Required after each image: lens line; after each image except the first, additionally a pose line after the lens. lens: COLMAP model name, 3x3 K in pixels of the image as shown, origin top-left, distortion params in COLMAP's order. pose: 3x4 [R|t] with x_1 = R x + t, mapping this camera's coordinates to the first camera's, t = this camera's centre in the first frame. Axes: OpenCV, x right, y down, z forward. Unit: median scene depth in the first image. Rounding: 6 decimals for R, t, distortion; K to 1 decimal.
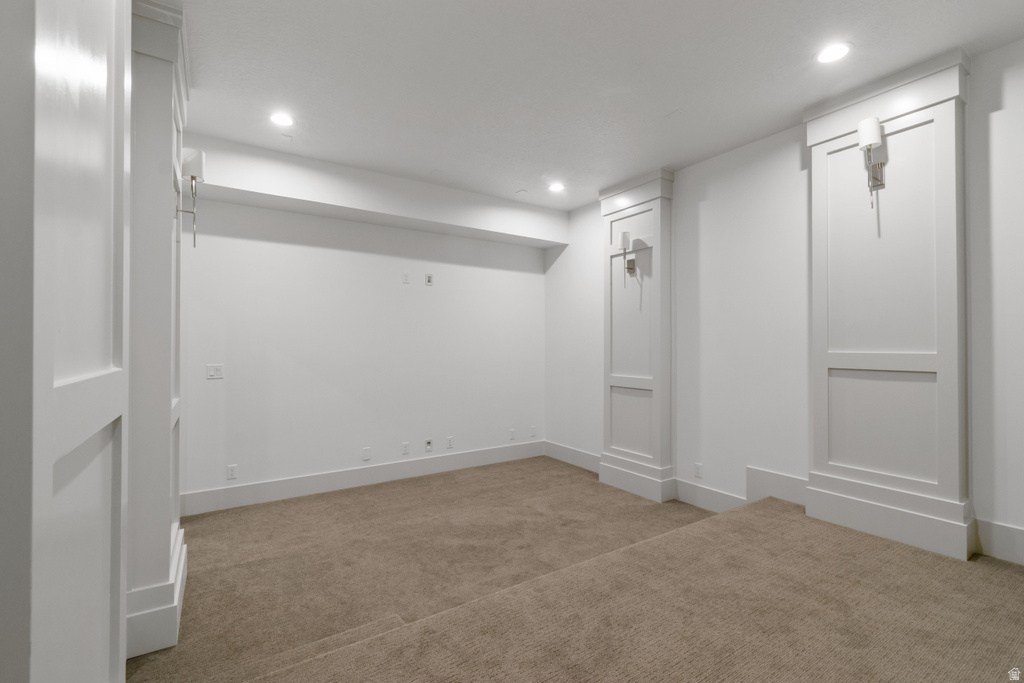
lens RADIAL K [[466.1, 0, 511.4], [0, 466.1, 340.5], [0, 0, 1]] dist [0.001426, -0.000268]
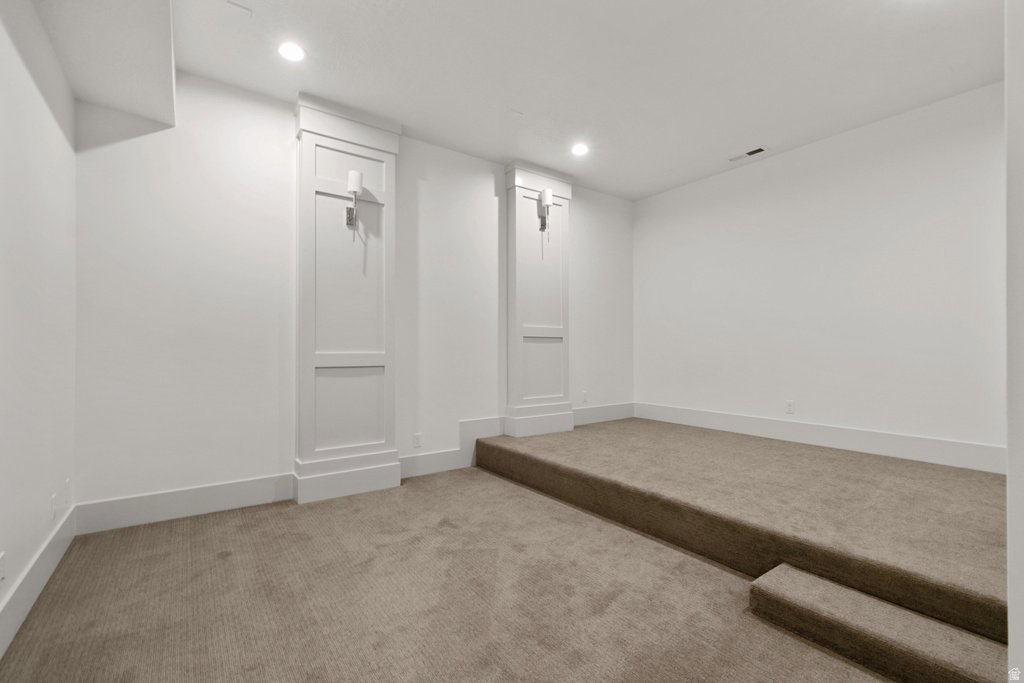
lens RADIAL K [[466.1, 0, 510.4], [0, 466.1, 347.0], [0, 0, 1]] dist [0.001426, -0.000268]
pose [[-0.078114, 0.008676, 0.996907, -0.586659], [-0.007189, 0.999931, -0.009265, 0.075245], [-0.996919, -0.007890, -0.078046, 0.811186]]
